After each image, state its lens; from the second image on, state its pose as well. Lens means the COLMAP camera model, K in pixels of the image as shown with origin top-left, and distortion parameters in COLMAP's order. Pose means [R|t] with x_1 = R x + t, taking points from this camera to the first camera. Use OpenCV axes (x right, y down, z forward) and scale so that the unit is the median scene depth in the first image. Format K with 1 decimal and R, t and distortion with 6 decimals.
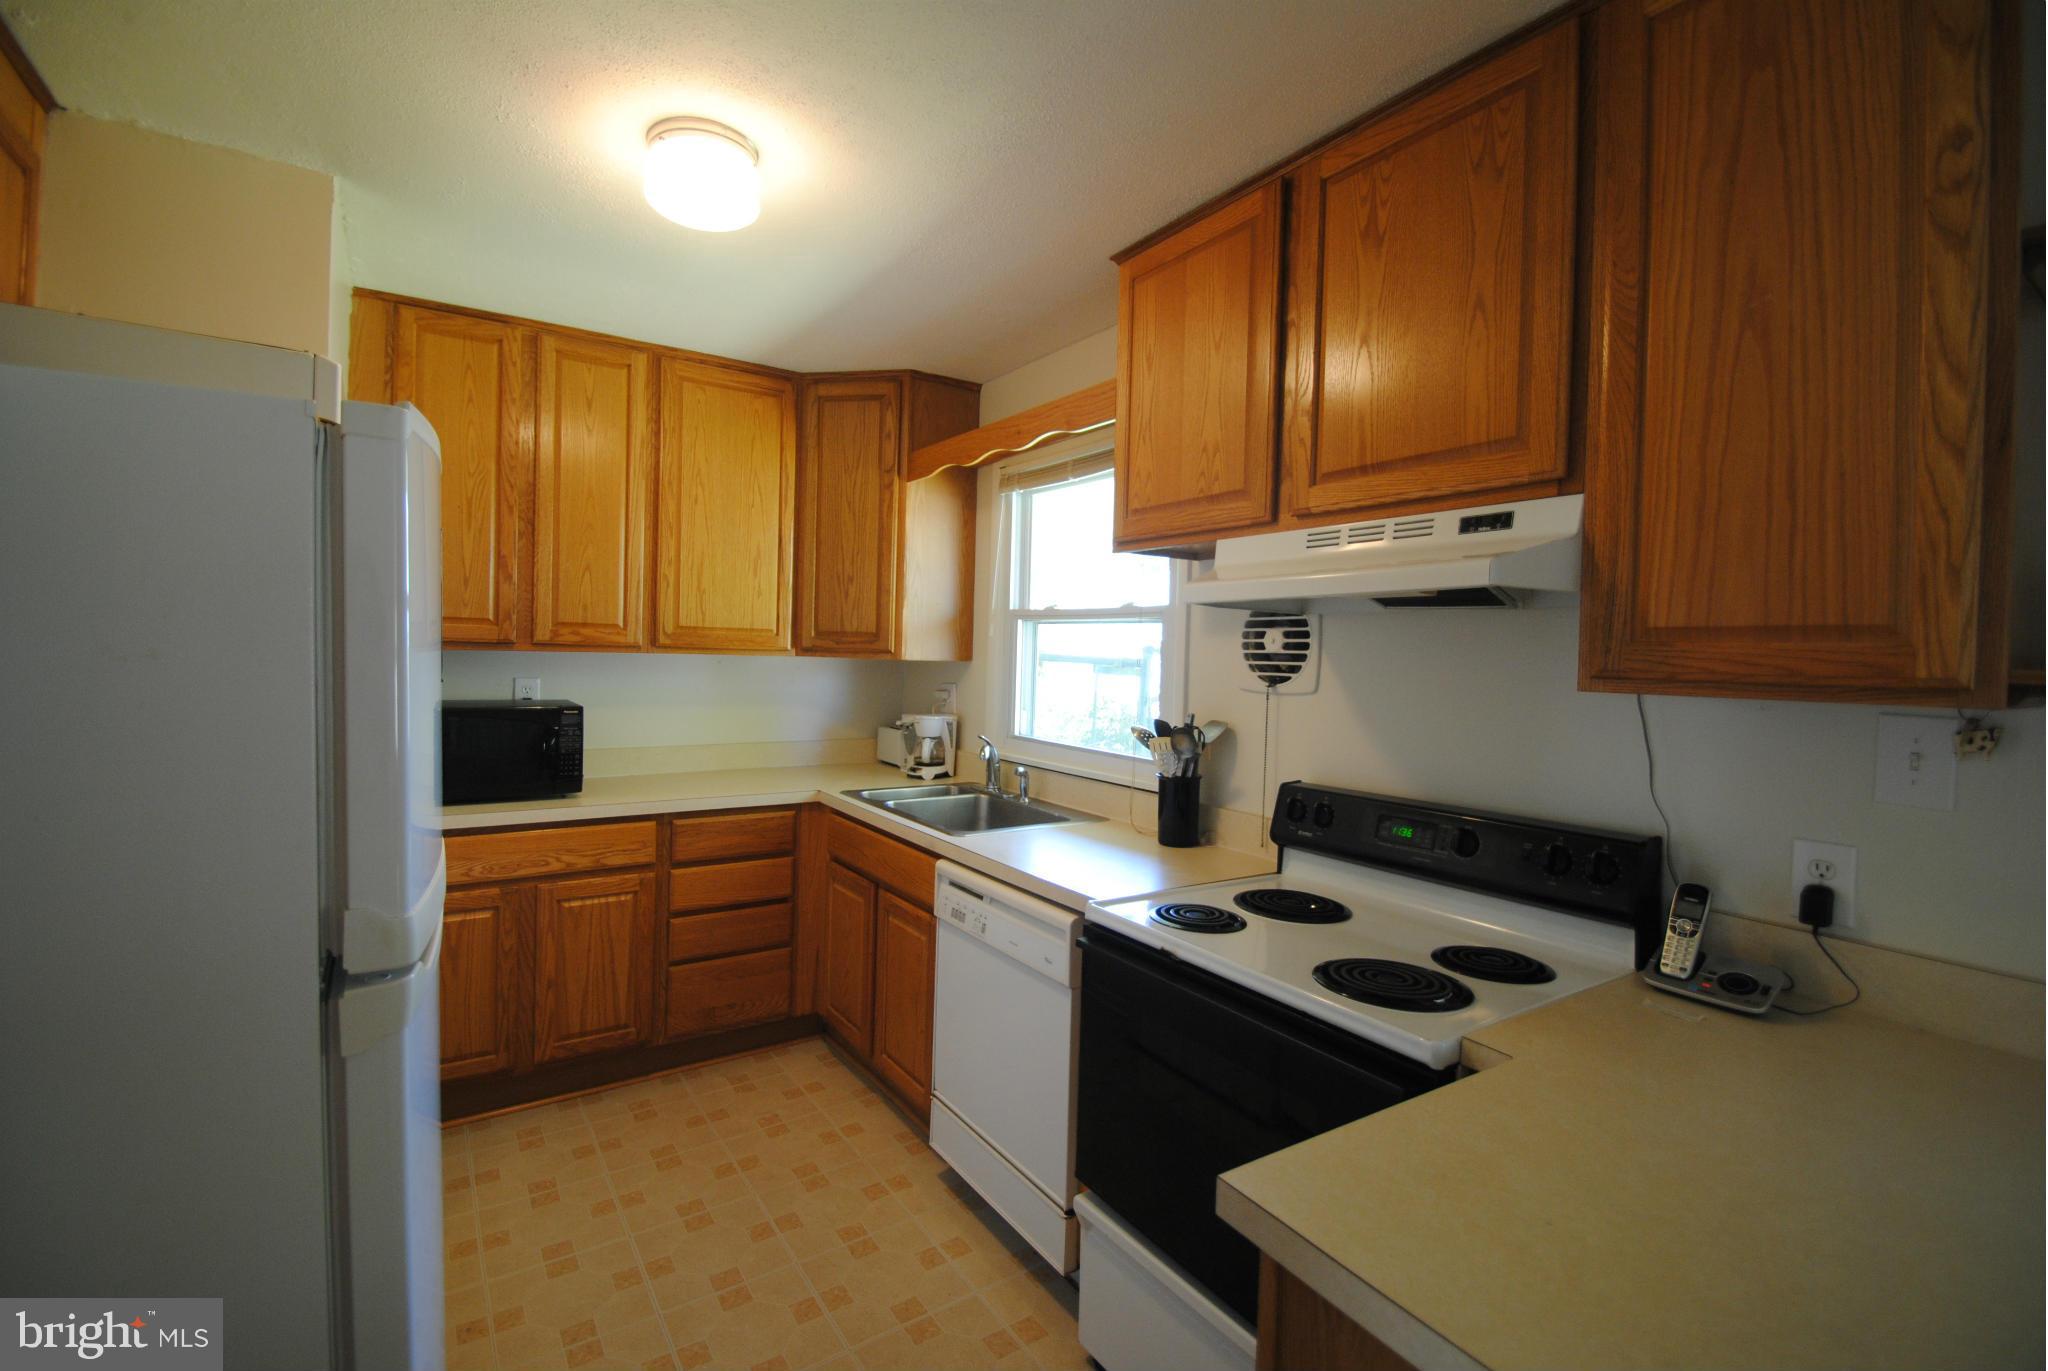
lens RADIAL K [[896.2, 0, 1014.9], [0, 896.2, 671.7], [0, 0, 1]] dist [0.020449, -0.021820]
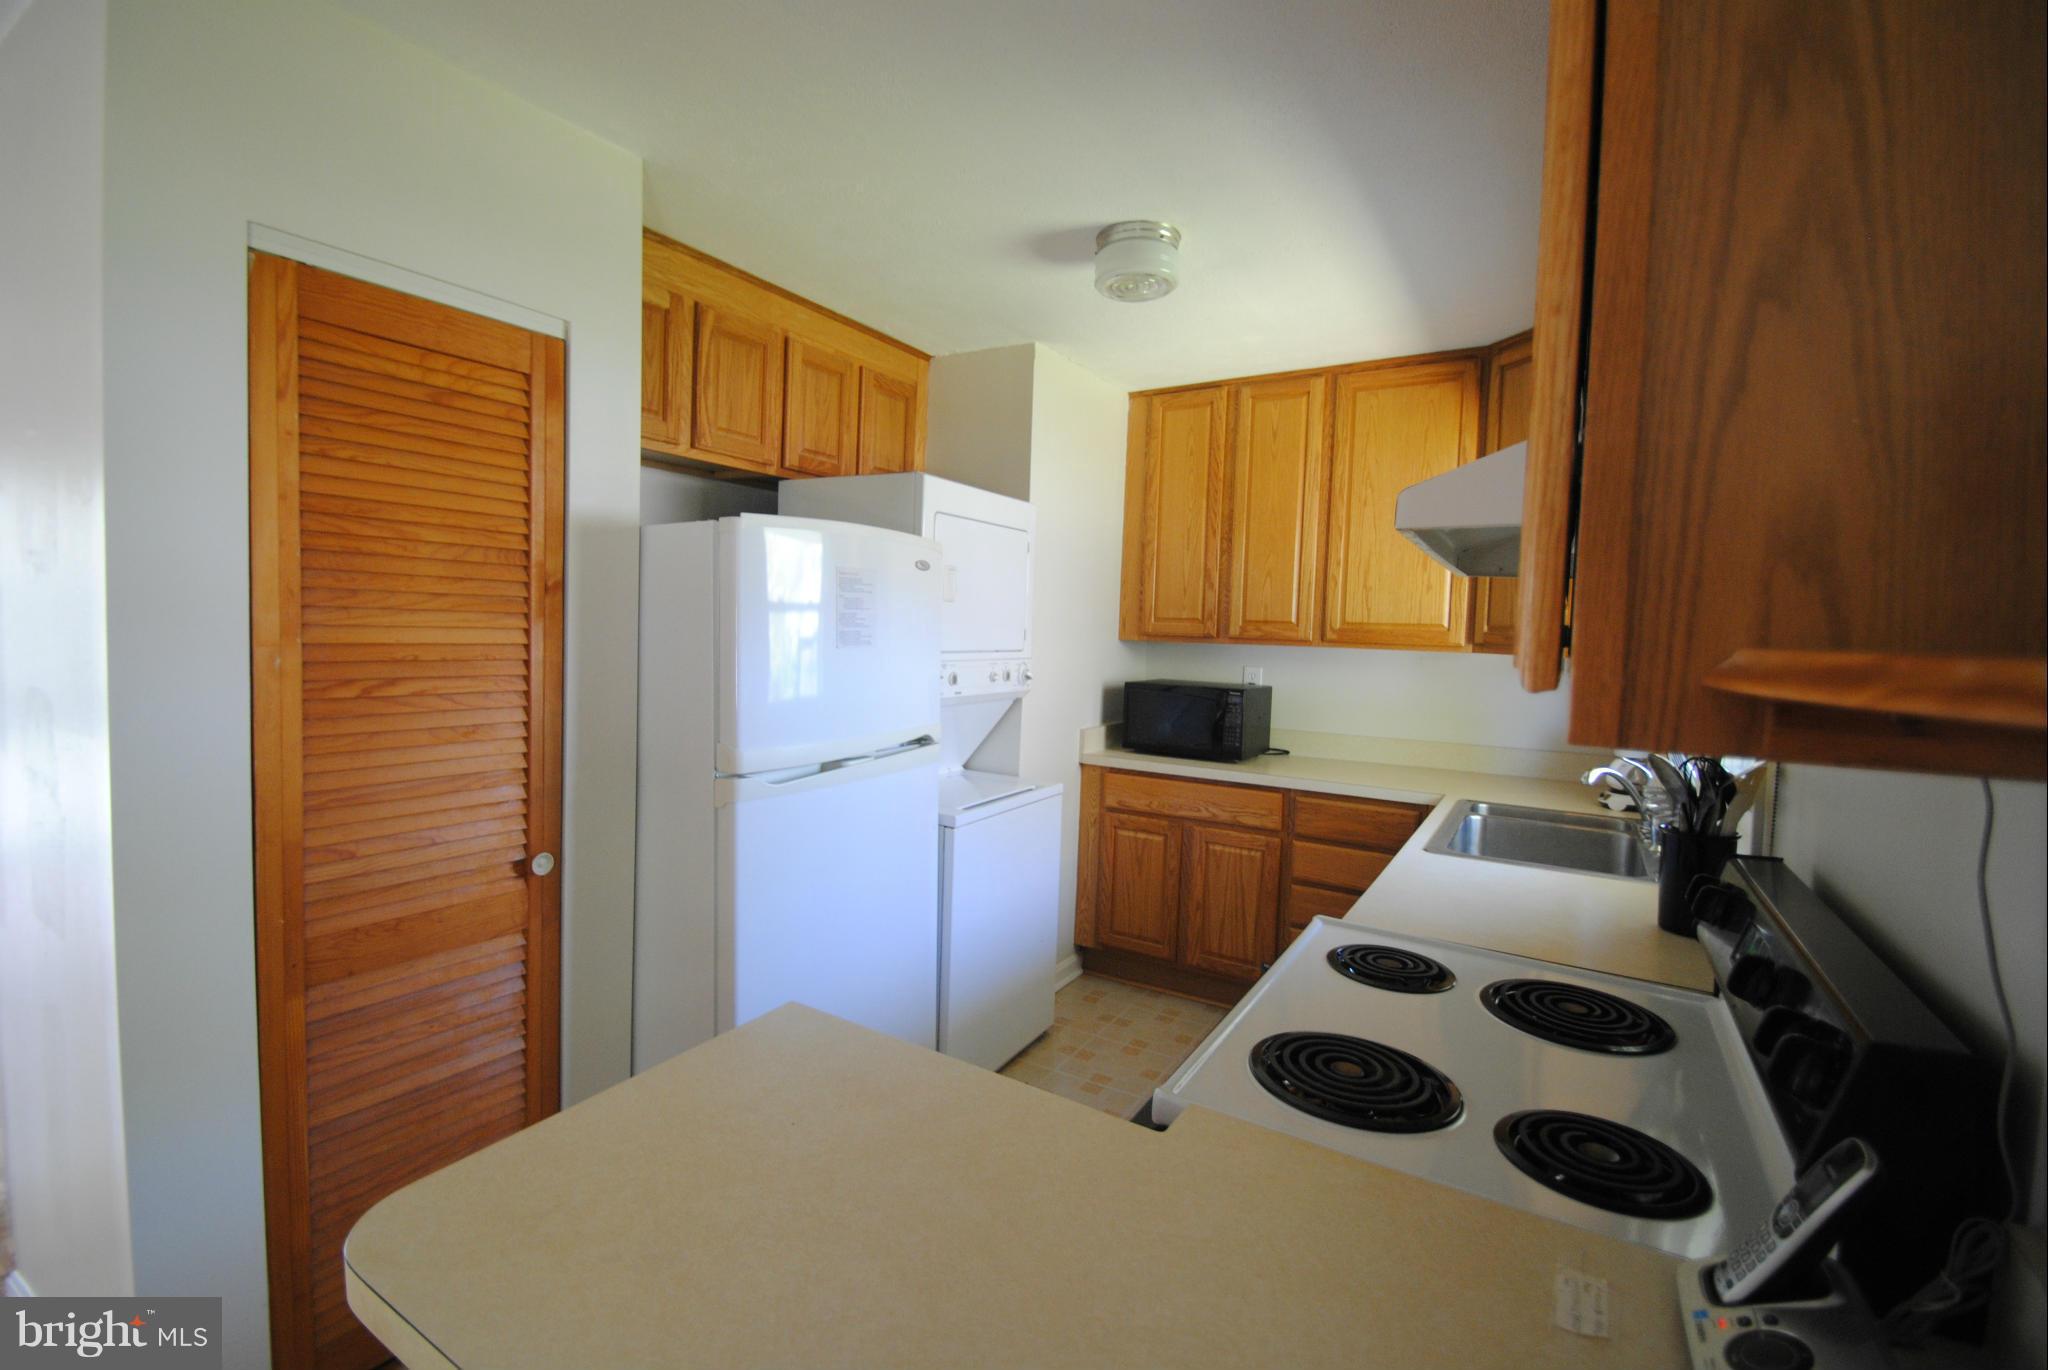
lens RADIAL K [[896.2, 0, 1014.9], [0, 896.2, 671.2], [0, 0, 1]] dist [0.020449, -0.021820]
pose [[0.421002, 0.032721, -0.906469, 0.483929], [-0.039899, 0.999050, 0.017532, 0.005039], [0.906182, 0.028787, 0.421908, 0.214077]]
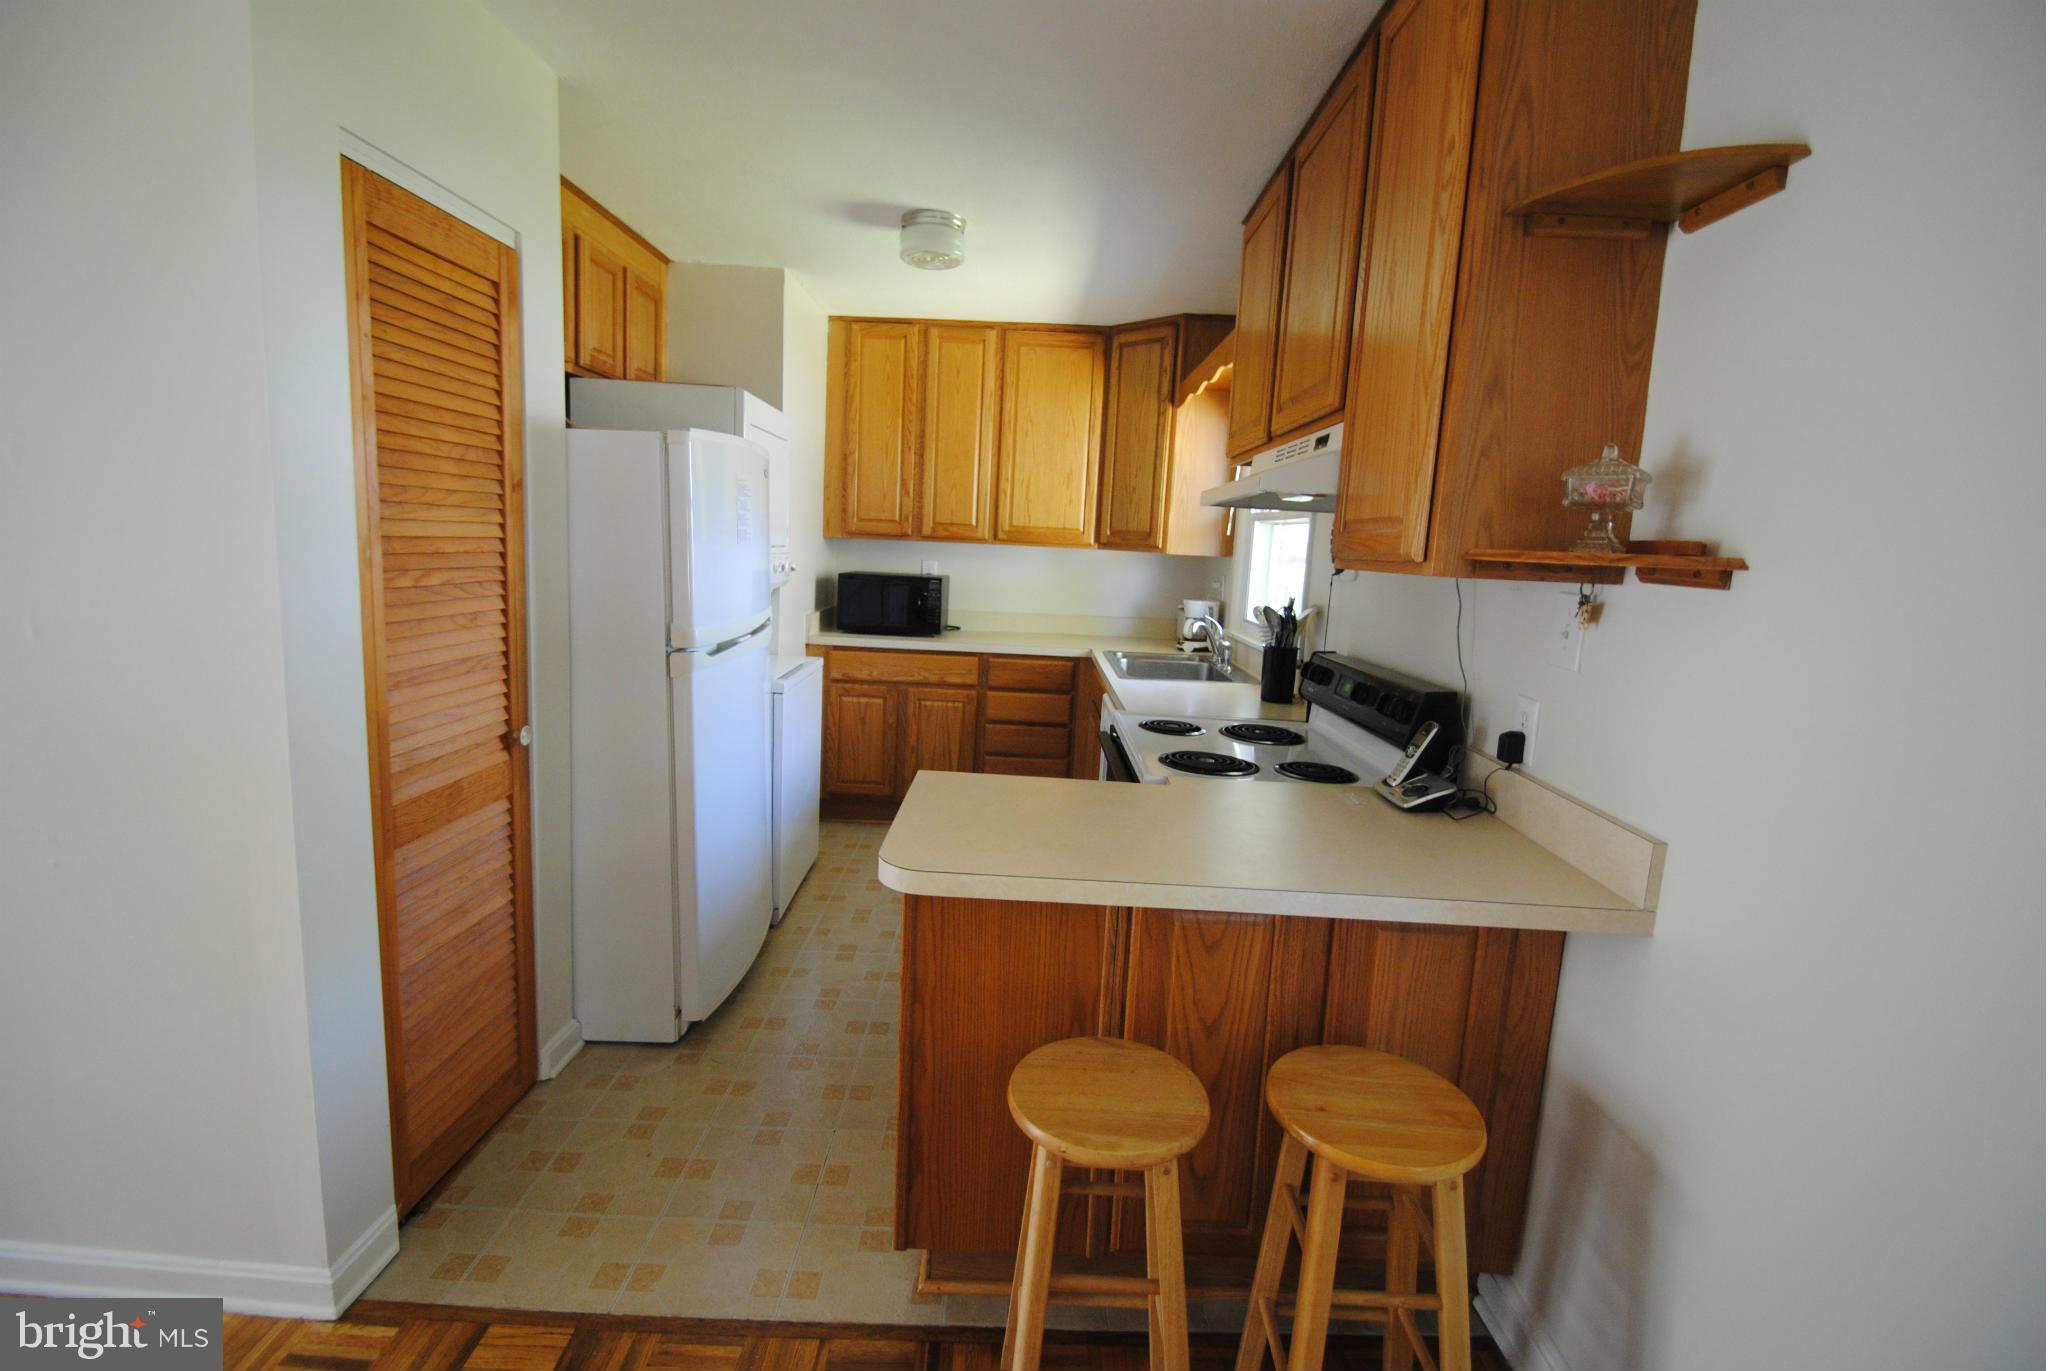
lens RADIAL K [[896.2, 0, 1014.9], [0, 896.2, 671.7], [0, 0, 1]] dist [0.020449, -0.021820]
pose [[0.826146, 0.094100, -0.555543, 0.483706], [-0.037802, 0.992991, 0.111983, 0.020996], [0.562187, -0.071513, 0.823913, -0.195110]]
